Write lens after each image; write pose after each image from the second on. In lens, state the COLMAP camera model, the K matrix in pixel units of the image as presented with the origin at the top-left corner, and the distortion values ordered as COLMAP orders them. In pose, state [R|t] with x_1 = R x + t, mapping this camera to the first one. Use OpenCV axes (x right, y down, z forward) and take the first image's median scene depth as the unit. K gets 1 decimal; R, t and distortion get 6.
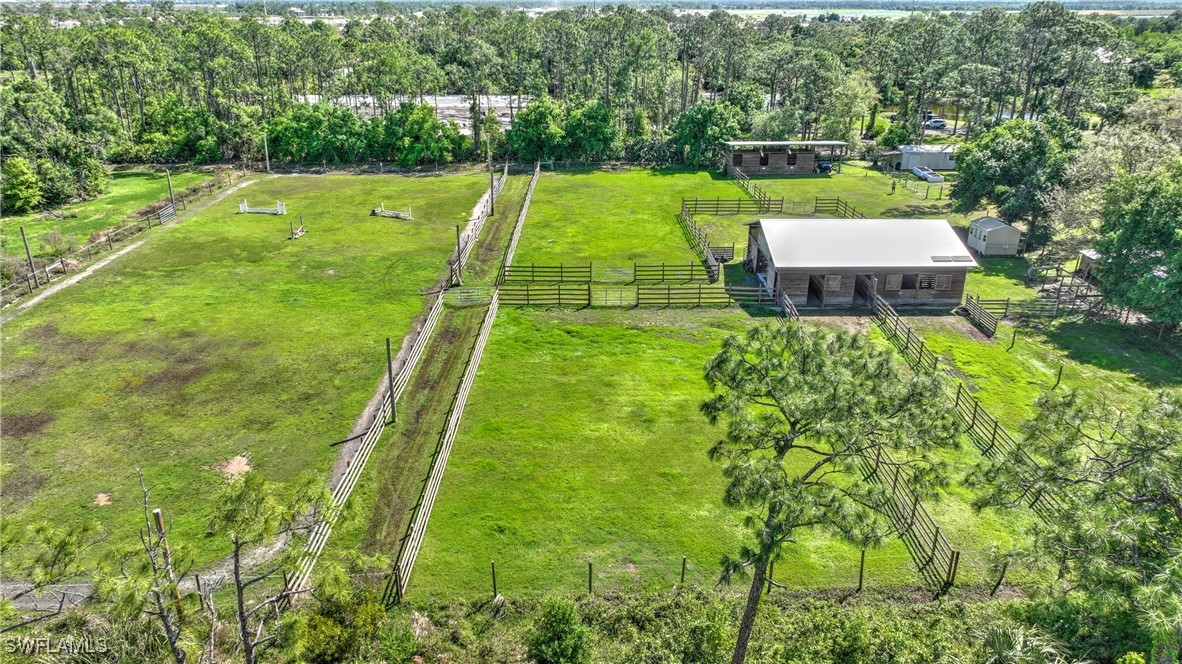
lens RADIAL K [[831.5, 0, 595.4], [0, 831.5, 326.5], [0, 0, 1]] dist [-0.005935, 0.023075]
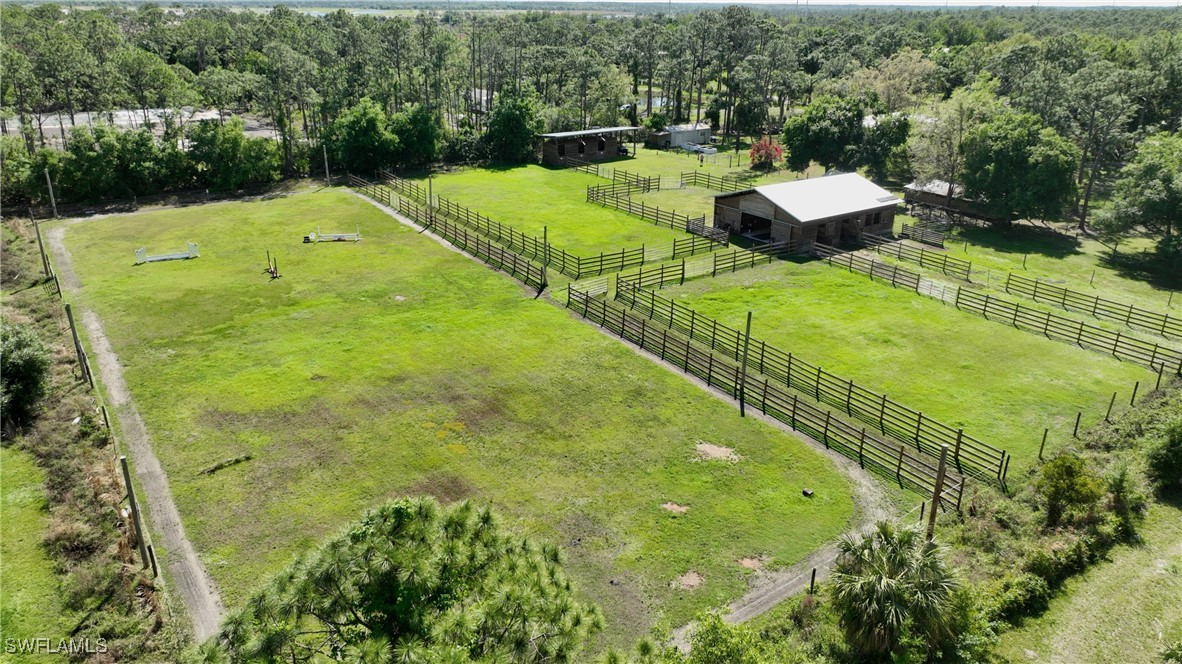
lens RADIAL K [[831.5, 0, 589.3], [0, 831.5, 338.1], [0, 0, 1]] dist [-0.005935, 0.023075]
pose [[0.830448, -0.204627, 0.518155, -0.674372], [0.197626, 0.977816, 0.069419, -0.047412], [-0.520866, 0.044752, 0.852465, 0.112974]]
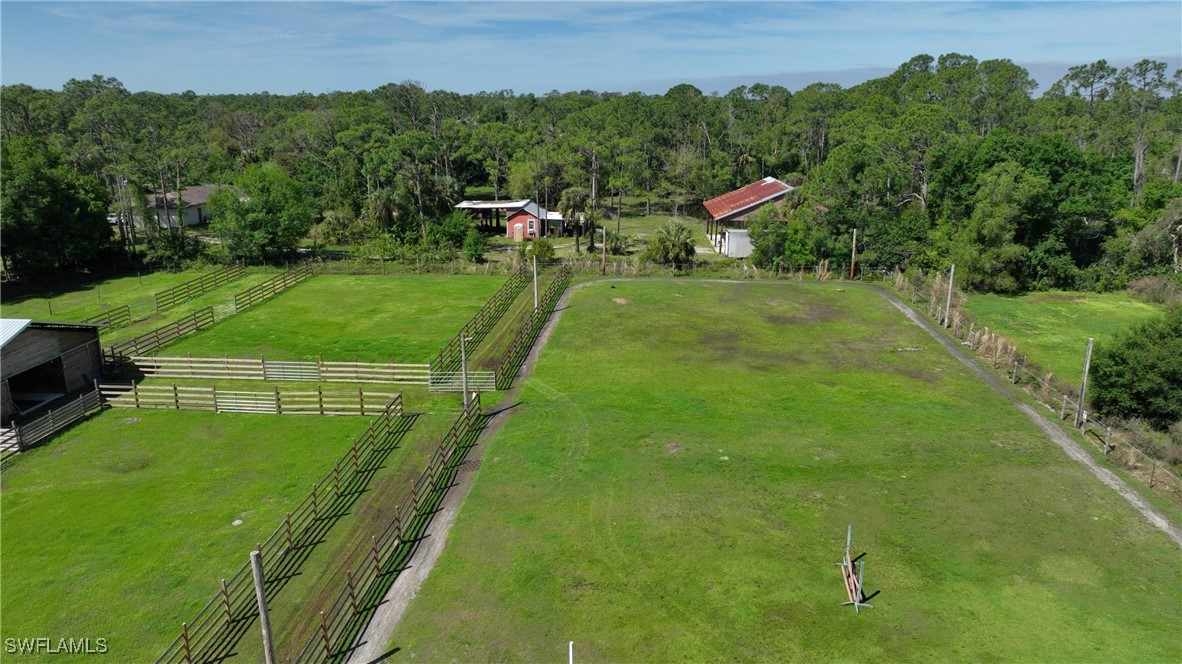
lens RADIAL K [[831.5, 0, 586.7], [0, 831.5, 332.4], [0, 0, 1]] dist [-0.005935, 0.023075]
pose [[-0.995248, -0.037552, 0.089836, -0.326199], [0.024522, 0.796236, 0.604489, -0.535971], [-0.094231, 0.603820, -0.791531, 1.536652]]
